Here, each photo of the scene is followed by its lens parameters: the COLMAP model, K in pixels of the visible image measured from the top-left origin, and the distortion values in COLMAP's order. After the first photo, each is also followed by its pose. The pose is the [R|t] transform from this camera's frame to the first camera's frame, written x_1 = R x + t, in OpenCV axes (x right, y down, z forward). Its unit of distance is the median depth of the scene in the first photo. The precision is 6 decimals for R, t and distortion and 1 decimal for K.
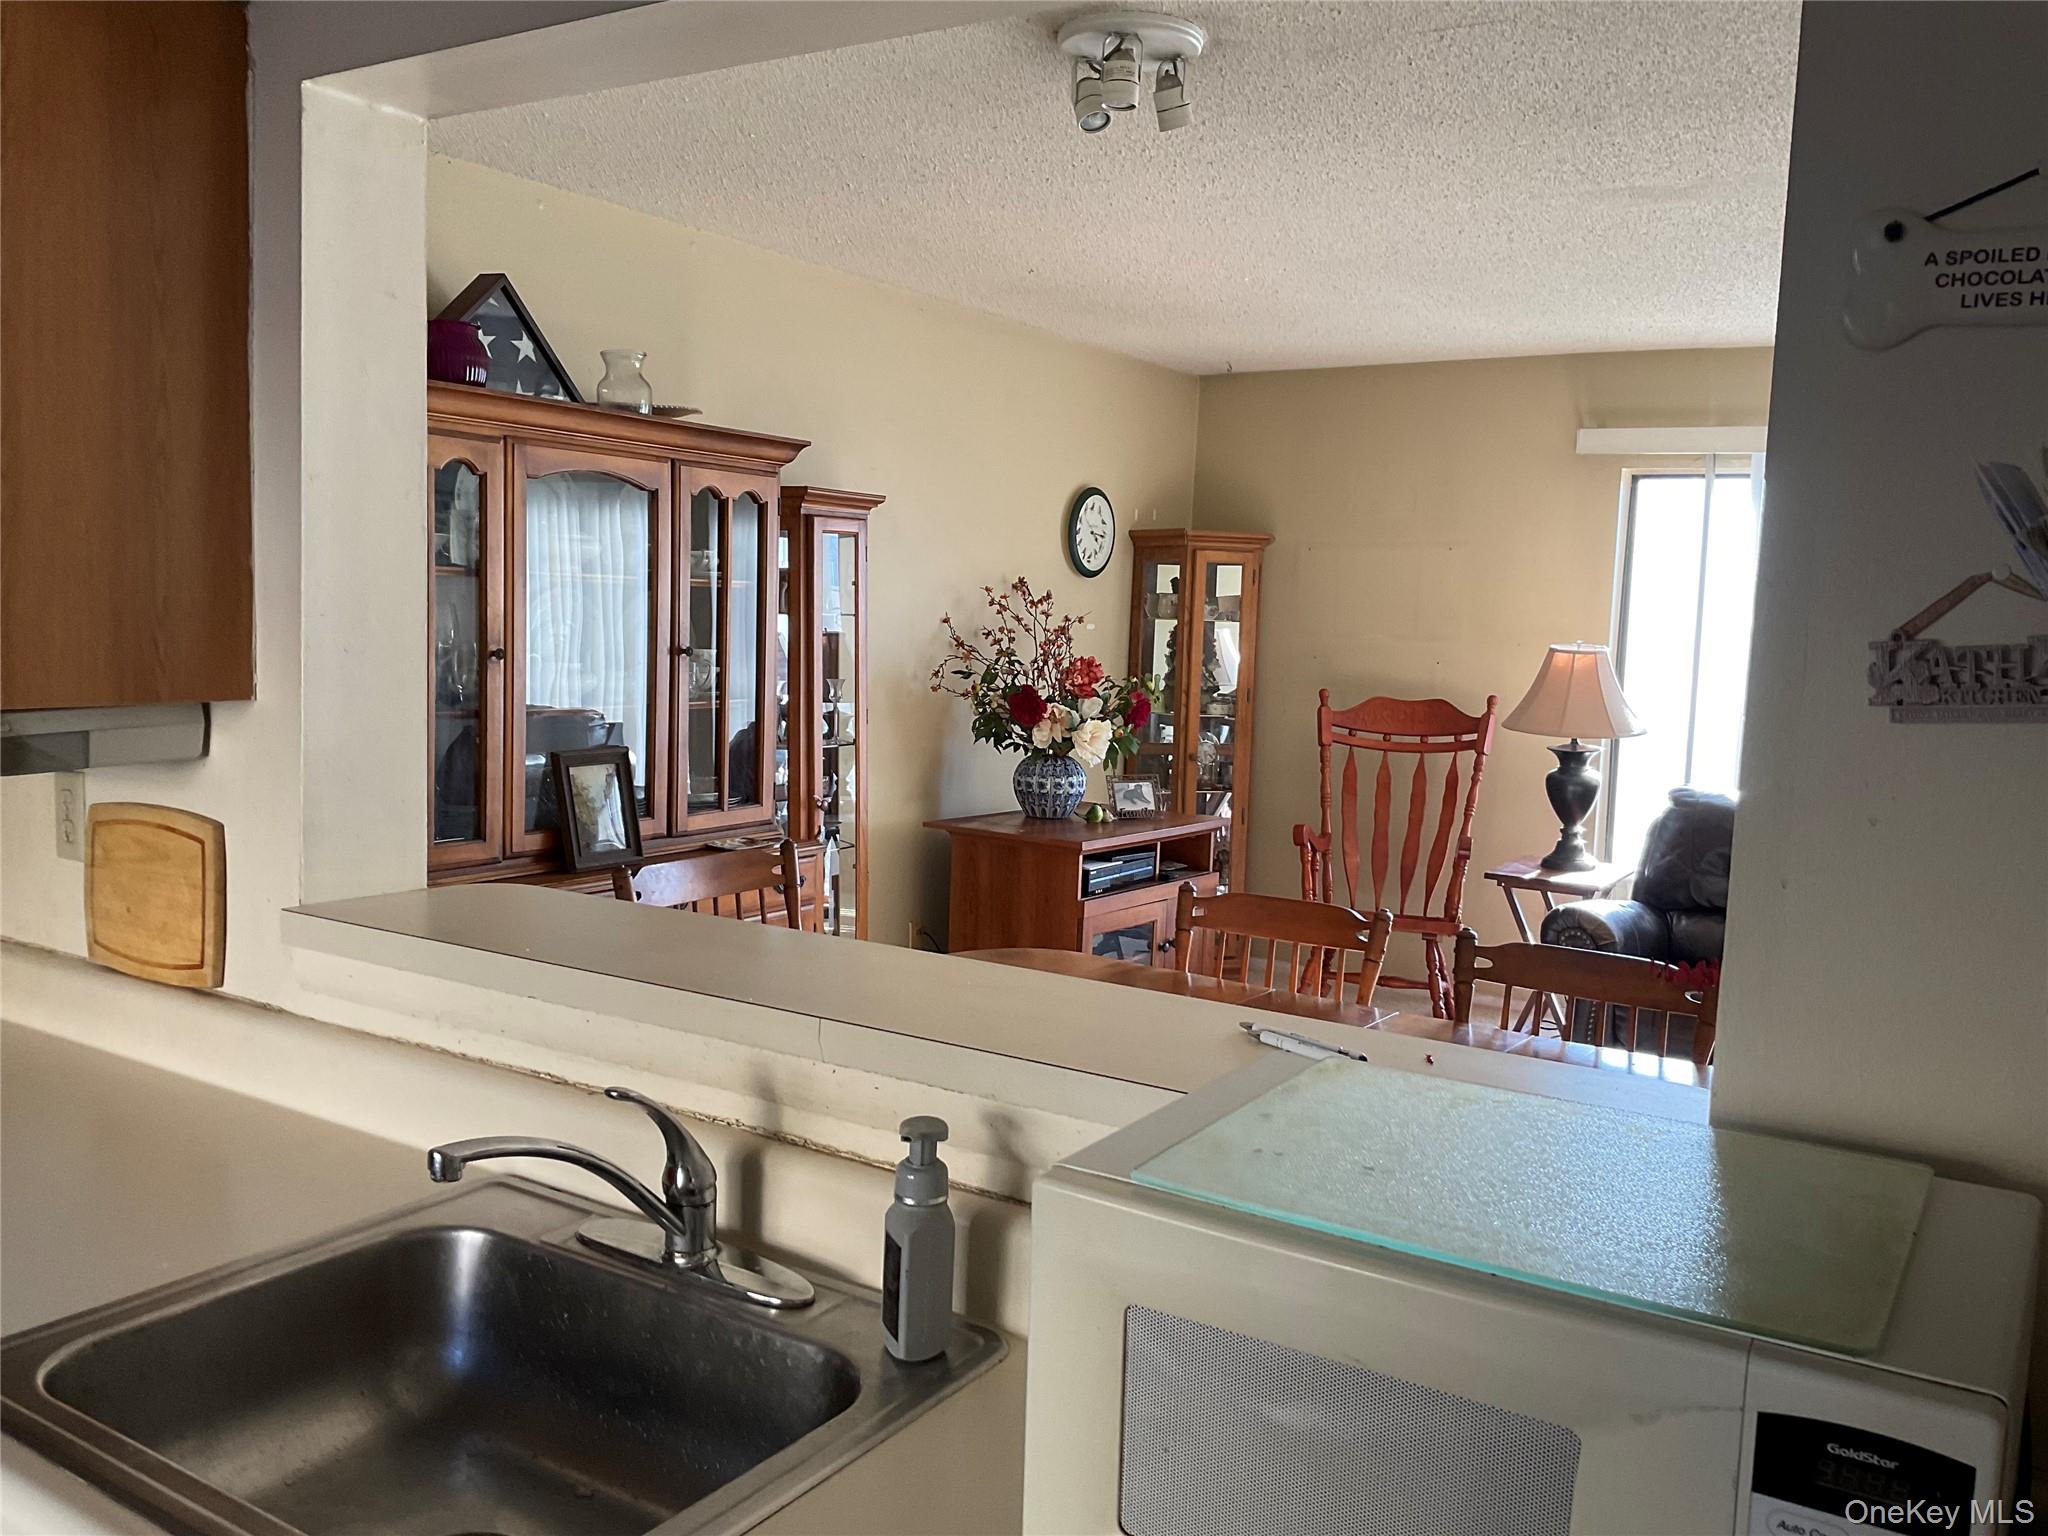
lens RADIAL K [[1719.9, 0, 1009.0], [0, 1719.9, 760.8], [0, 0, 1]] dist [0.014820, -0.052453]
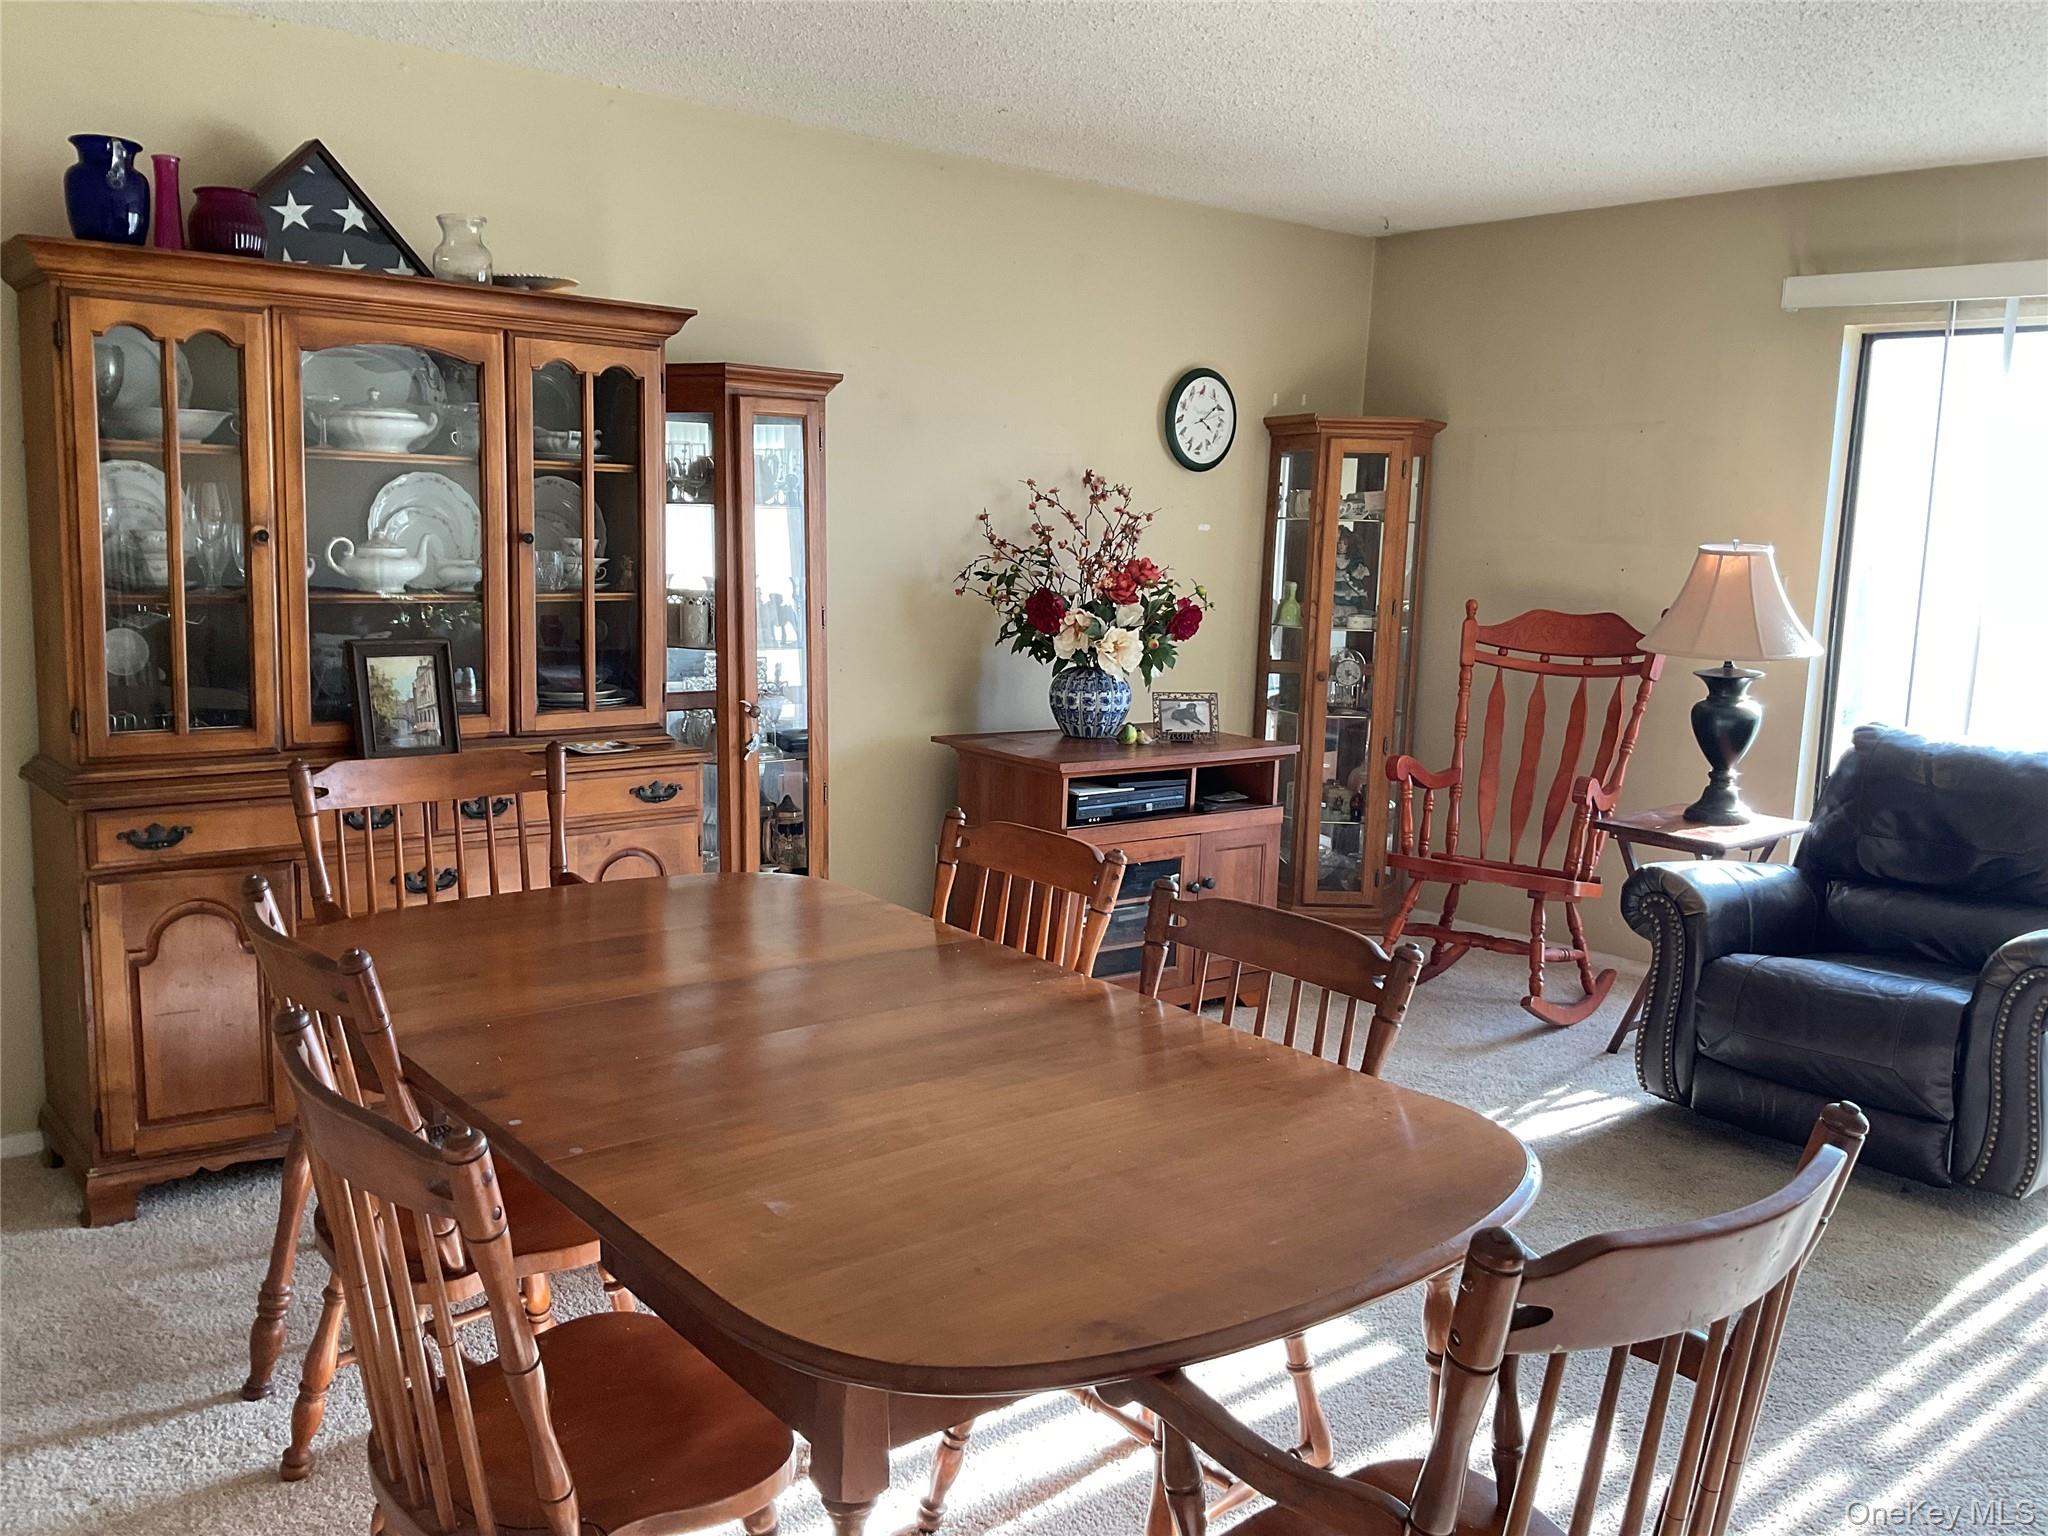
lens RADIAL K [[1719.9, 0, 1026.7], [0, 1719.9, 788.7], [0, 0, 1]] dist [0.014820, -0.052453]
pose [[0.956531, 0.041415, -0.288673, 0.254755], [-0.024788, 0.997829, 0.061020, 0.005834], [0.290574, -0.051212, 0.955481, 0.129138]]
